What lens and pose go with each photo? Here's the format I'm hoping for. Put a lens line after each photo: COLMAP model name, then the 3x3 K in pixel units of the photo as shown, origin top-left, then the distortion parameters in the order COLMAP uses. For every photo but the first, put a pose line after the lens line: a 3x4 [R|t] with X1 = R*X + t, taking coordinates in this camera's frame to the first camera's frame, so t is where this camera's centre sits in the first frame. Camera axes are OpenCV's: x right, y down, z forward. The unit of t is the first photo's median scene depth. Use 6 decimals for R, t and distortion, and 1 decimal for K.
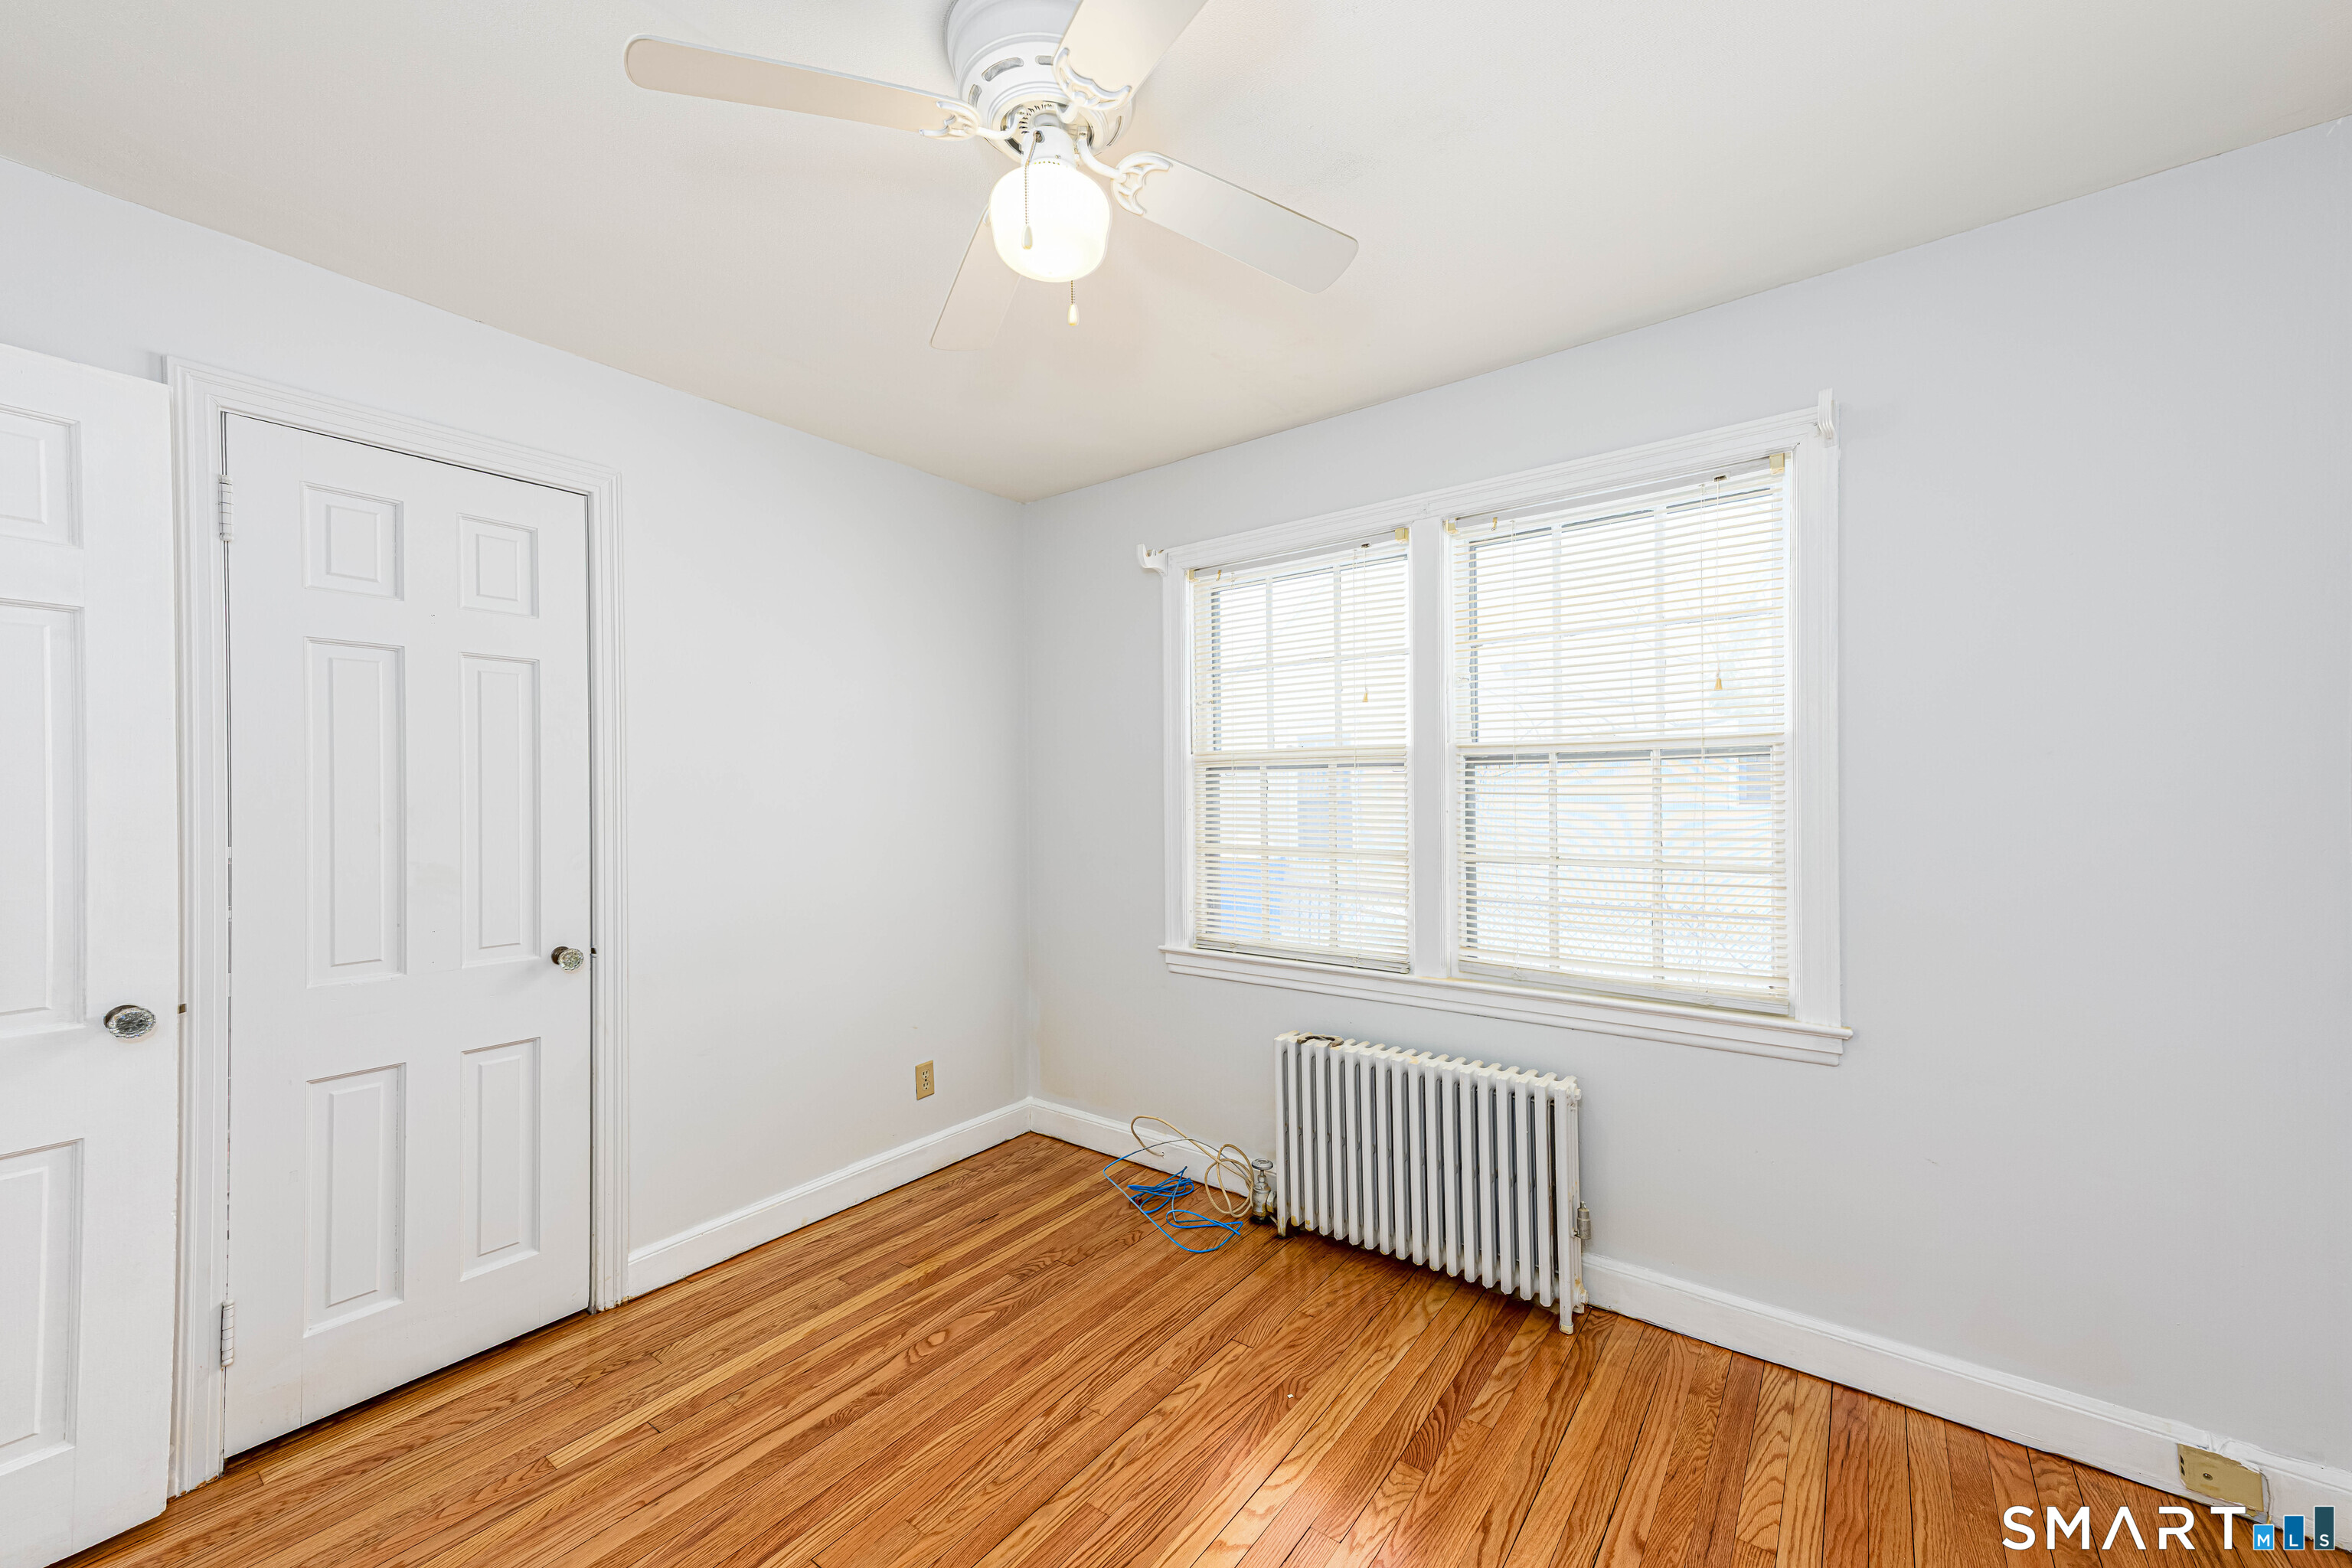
lens RADIAL K [[920.5, 0, 1164.3], [0, 920.5, 794.1], [0, 0, 1]] dist [0.022581, 0.000934]
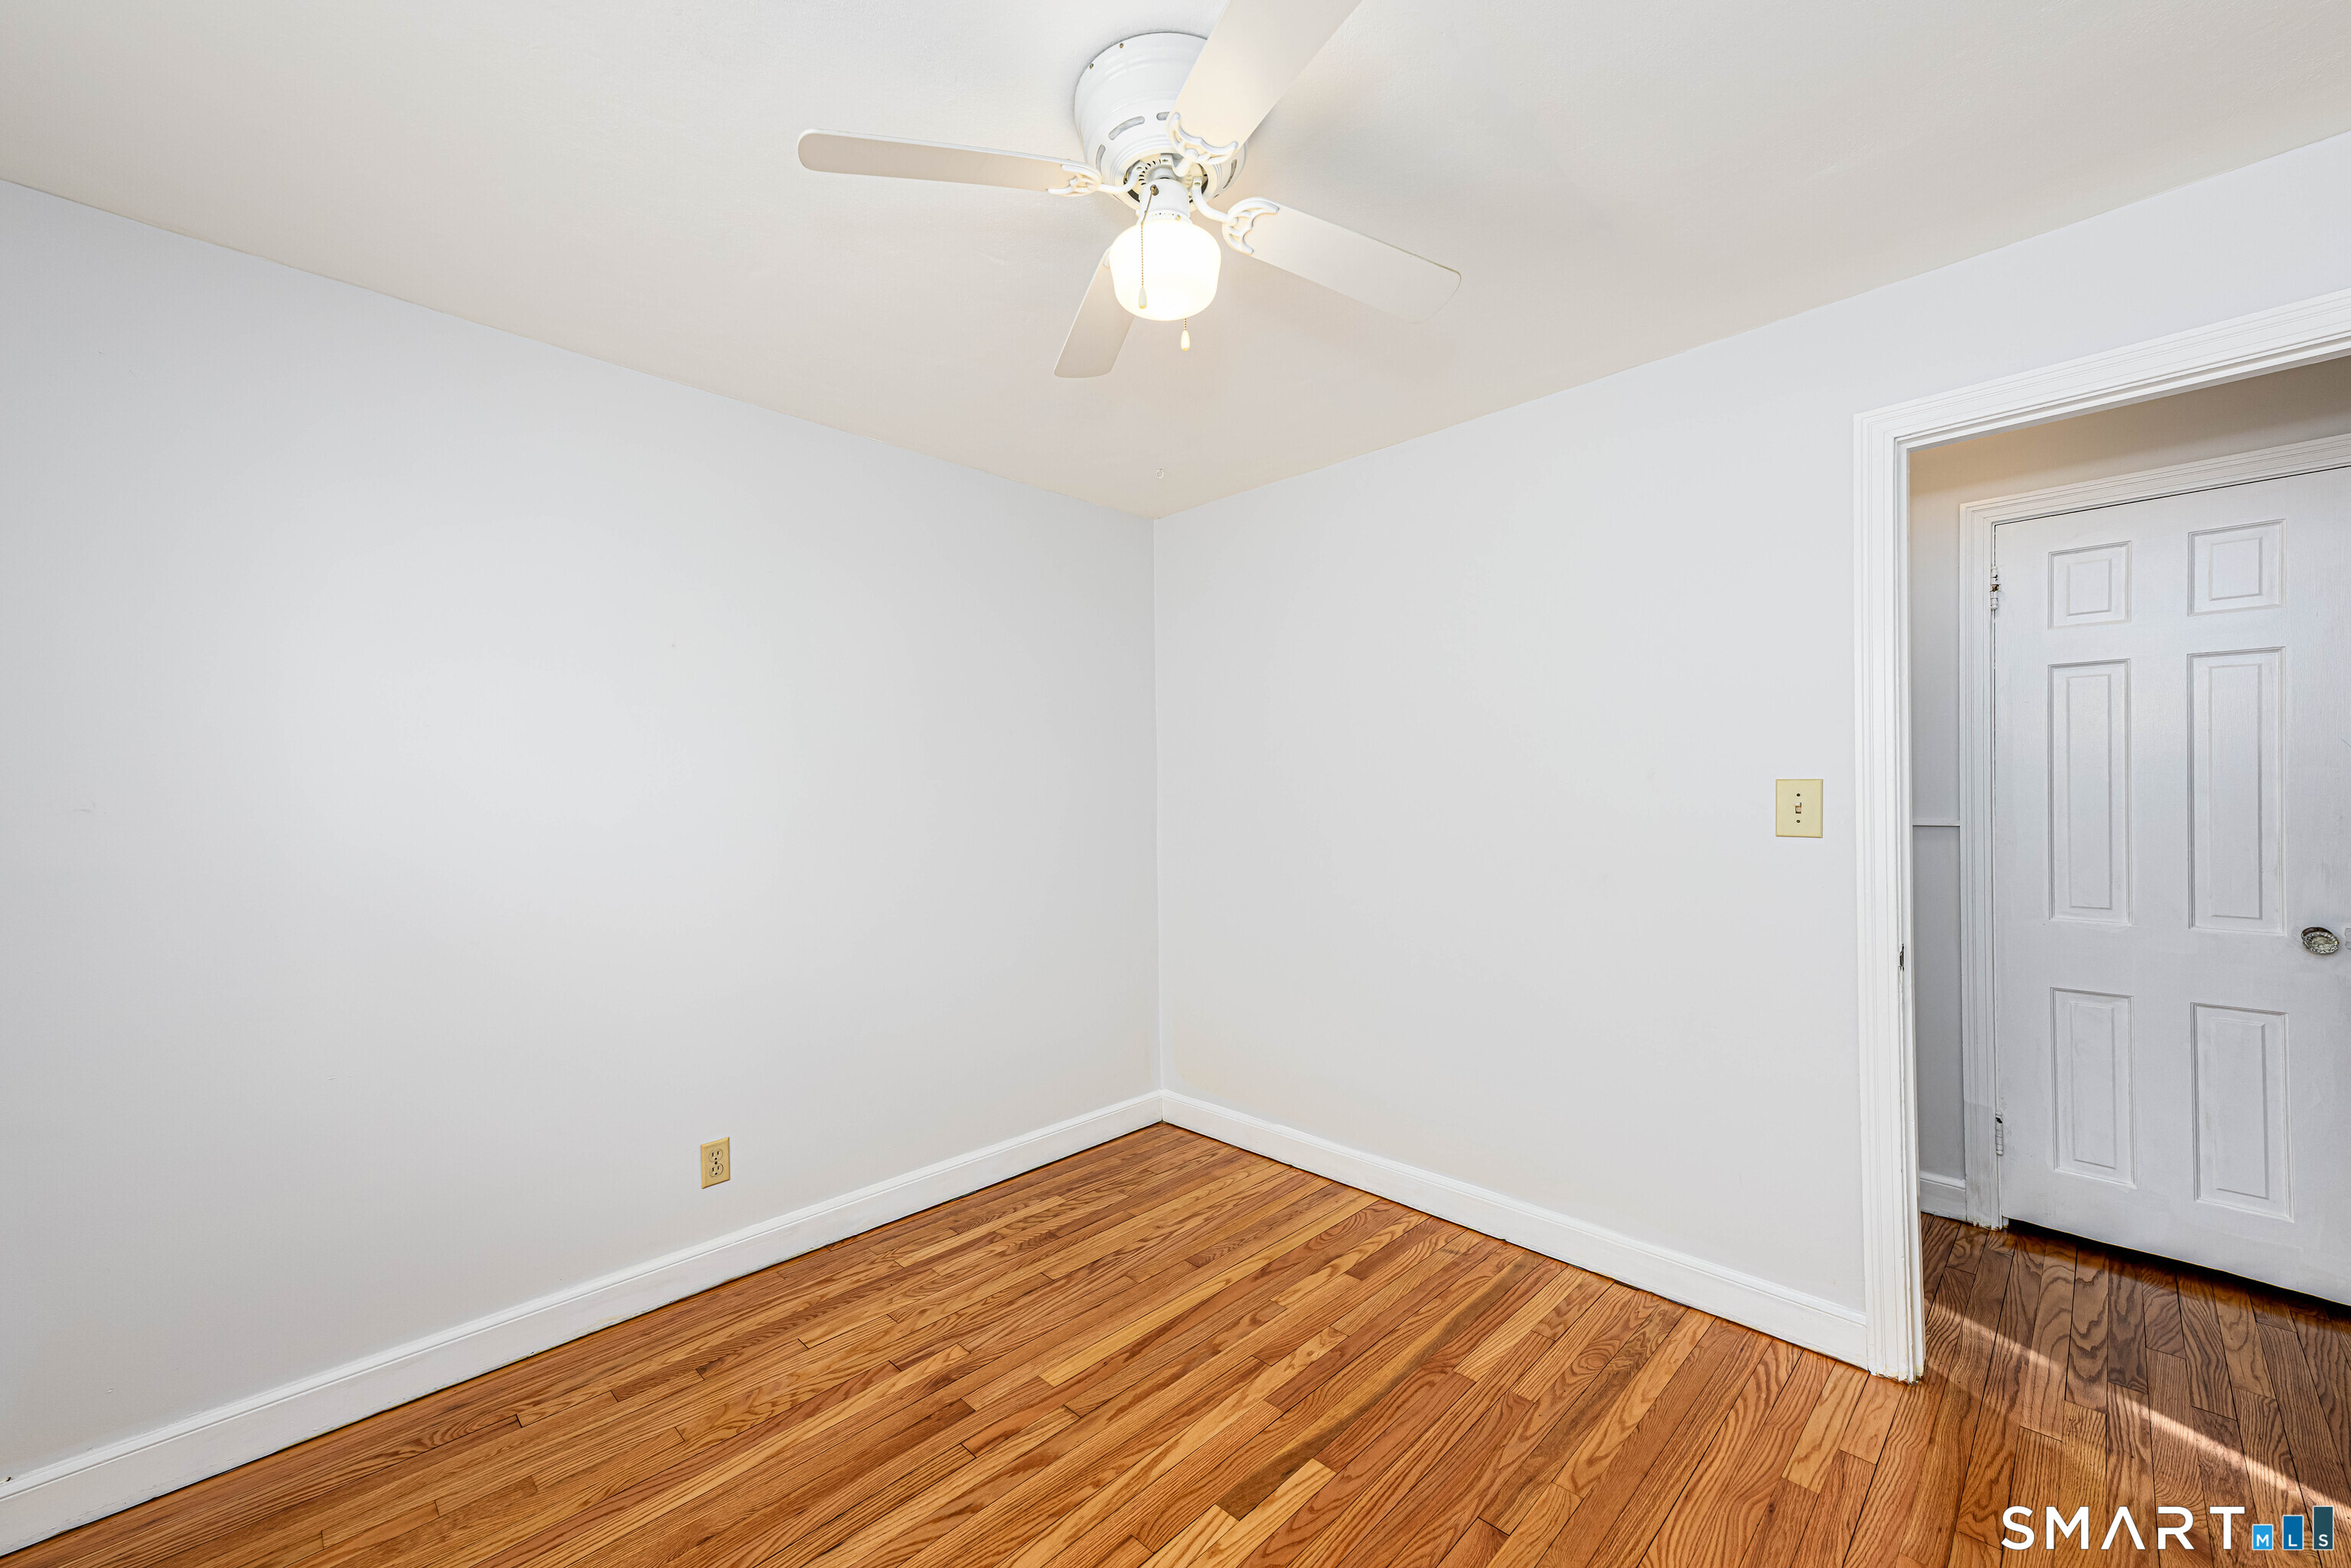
lens RADIAL K [[920.1, 0, 1163.8], [0, 920.1, 794.1], [0, 0, 1]] dist [0.022581, 0.000934]
pose [[-0.990480, 0.020266, 0.136157, -0.160584], [0.020327, 0.999793, -0.000943, 0.000365], [-0.136148, 0.001833, -0.990687, 1.316883]]
